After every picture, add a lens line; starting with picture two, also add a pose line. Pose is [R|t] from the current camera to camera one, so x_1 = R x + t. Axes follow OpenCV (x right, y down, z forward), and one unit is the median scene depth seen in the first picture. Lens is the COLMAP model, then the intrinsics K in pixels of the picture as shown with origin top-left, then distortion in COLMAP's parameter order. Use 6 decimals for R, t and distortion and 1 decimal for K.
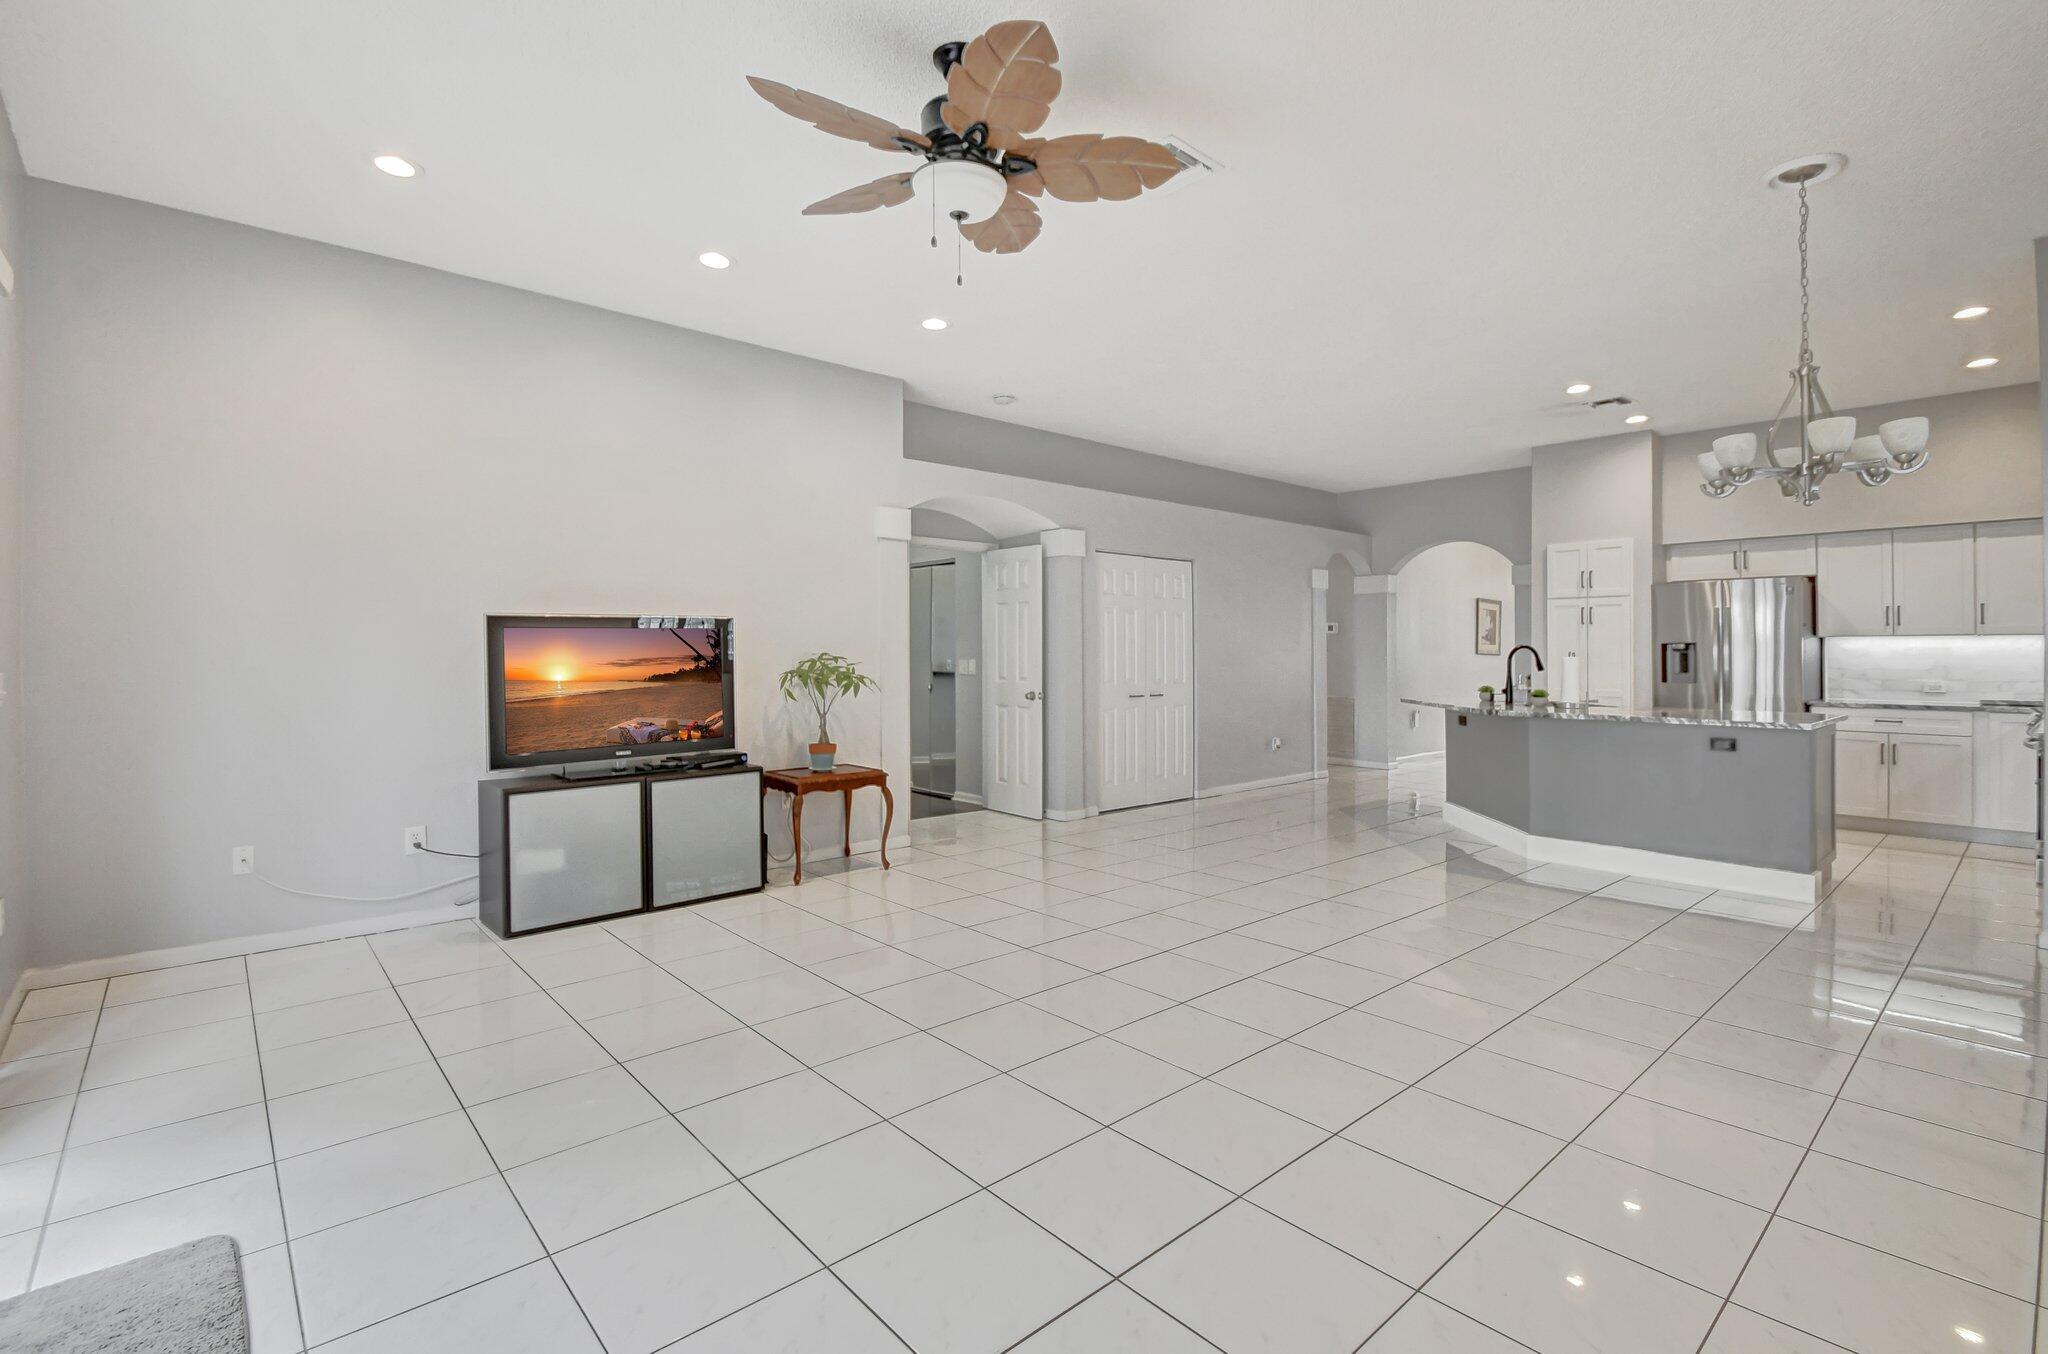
lens RADIAL K [[924.4, 0, 1020.5], [0, 924.4, 647.4], [0, 0, 1]] dist [-0.002738, -0.000923]
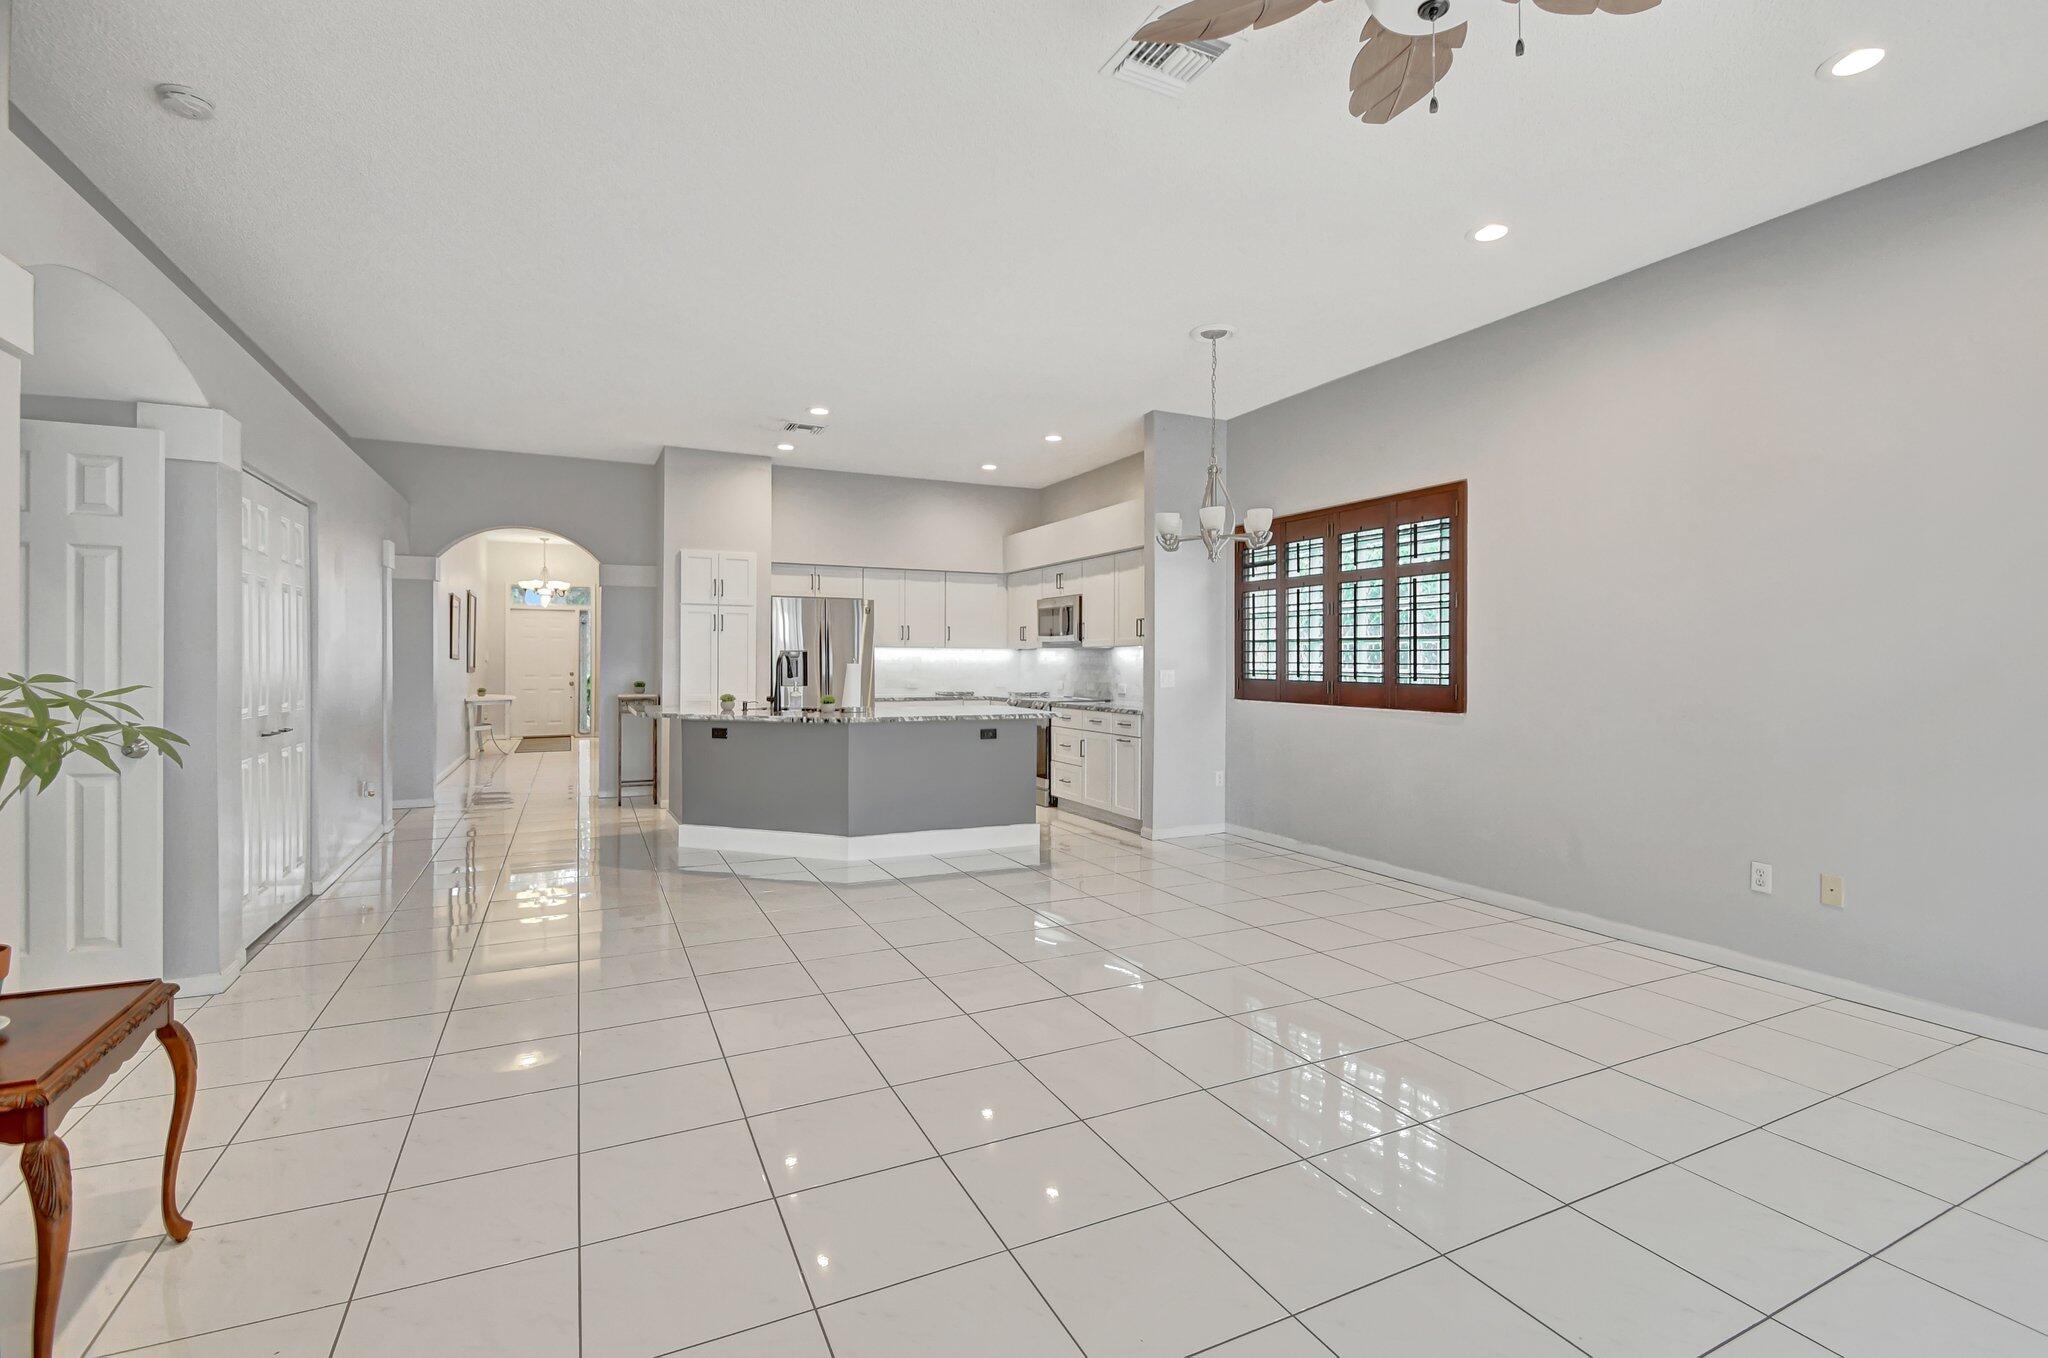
lens RADIAL K [[918.3, 0, 1013.3], [0, 918.3, 666.0], [0, 0, 1]] dist [-0.023513, -0.000205]
pose [[0.262374, -0.004917, 0.964954, -0.314434], [-0.010052, 0.999919, 0.007828, 0.002444], [-0.964914, -0.011753, 0.262303, 0.460672]]
